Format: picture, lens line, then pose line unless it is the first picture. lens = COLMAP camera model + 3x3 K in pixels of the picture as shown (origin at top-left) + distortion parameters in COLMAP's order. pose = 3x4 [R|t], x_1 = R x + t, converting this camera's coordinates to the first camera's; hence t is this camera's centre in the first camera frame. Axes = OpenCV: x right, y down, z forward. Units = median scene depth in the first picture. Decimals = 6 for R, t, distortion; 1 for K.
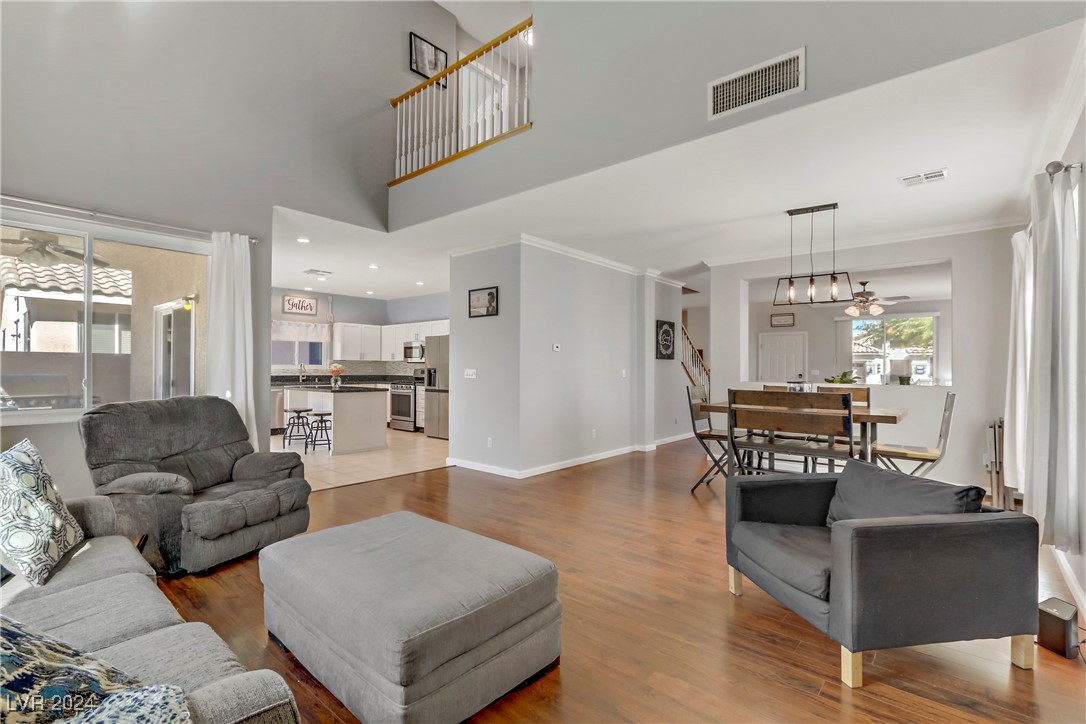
lens RADIAL K [[491.2, 0, 537.5], [0, 491.2, 365.0], [0, 0, 1]] dist [-0.001524, 0.002480]
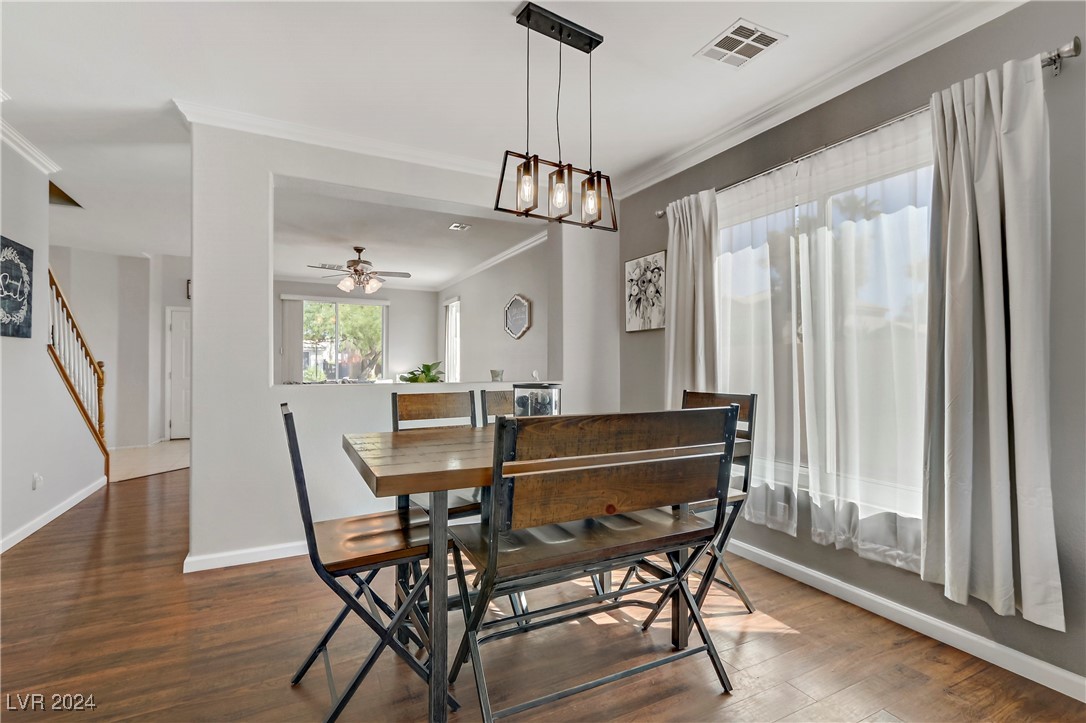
lens RADIAL K [[491.2, 0, 533.8], [0, 491.2, 358.6], [0, 0, 1]] dist [-0.001524, 0.002480]
pose [[0.377236, 0.003086, 0.926112, 0.046070], [-0.002416, 0.999994, -0.002348, 0.005276], [-0.926114, -0.001351, 0.377241, 0.397248]]
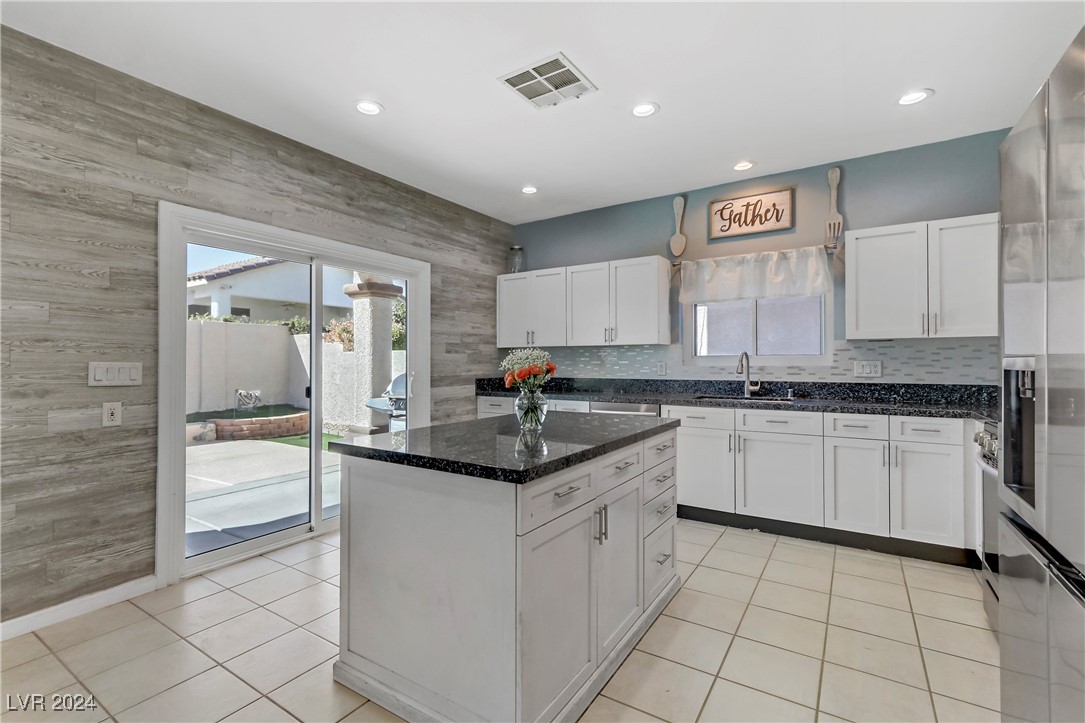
lens RADIAL K [[490.7, 0, 539.5], [0, 490.7, 362.2], [0, 0, 1]] dist [-0.001524, 0.002480]
pose [[0.131318, -0.008903, -0.991300, -0.091223], [0.010831, 0.999913, -0.007546, 0.006379], [0.991281, -0.009746, 0.131403, 0.779530]]
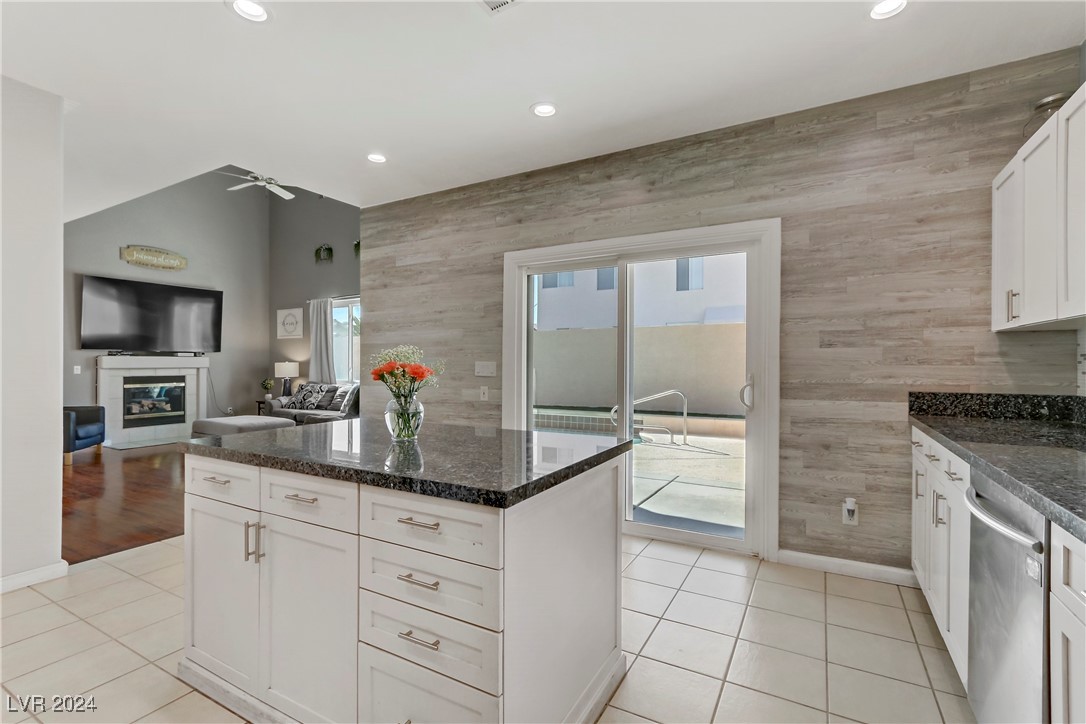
lens RADIAL K [[491.2, 0, 538.0], [0, 491.2, 362.6], [0, 0, 1]] dist [-0.001524, 0.002480]
pose [[-0.981568, -0.006911, -0.190989, -0.346678], [-0.005702, 0.999960, -0.006877, 0.005410], [0.191029, -0.005661, -0.981568, 1.017949]]
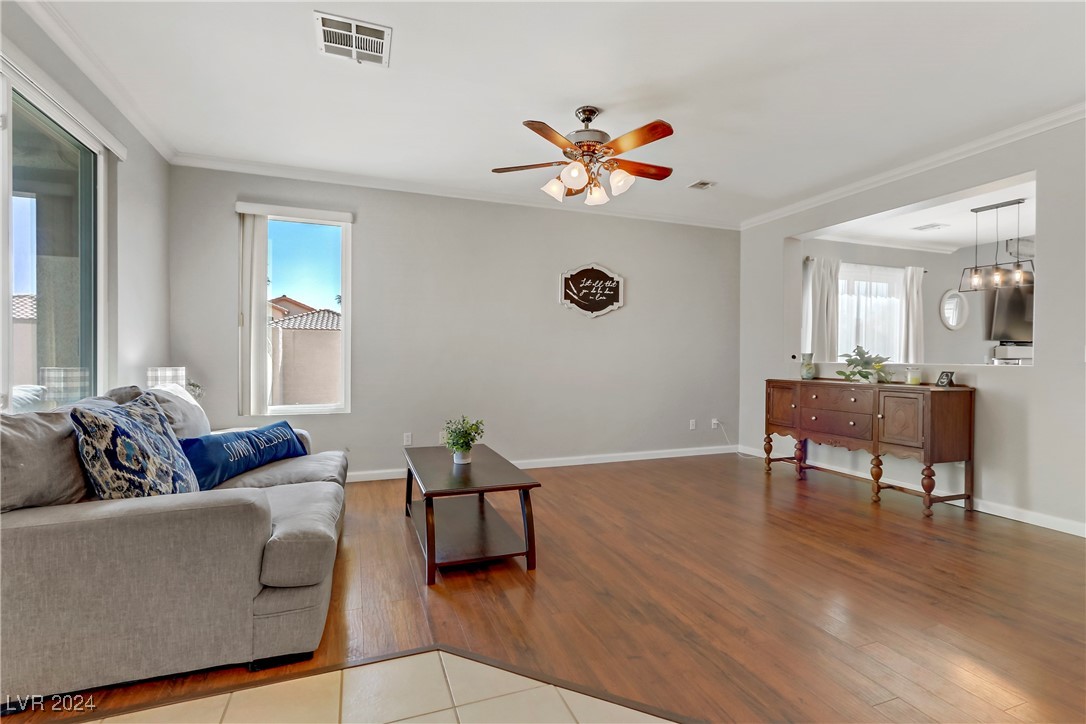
lens RADIAL K [[491.2, 0, 533.2], [0, 491.2, 363.1], [0, 0, 1]] dist [-0.001524, 0.002480]
pose [[-0.874000, -0.016712, 0.485638, 0.449561], [-0.013153, 0.999856, 0.010736, 0.022494], [-0.485748, 0.002995, -0.874094, 1.201743]]
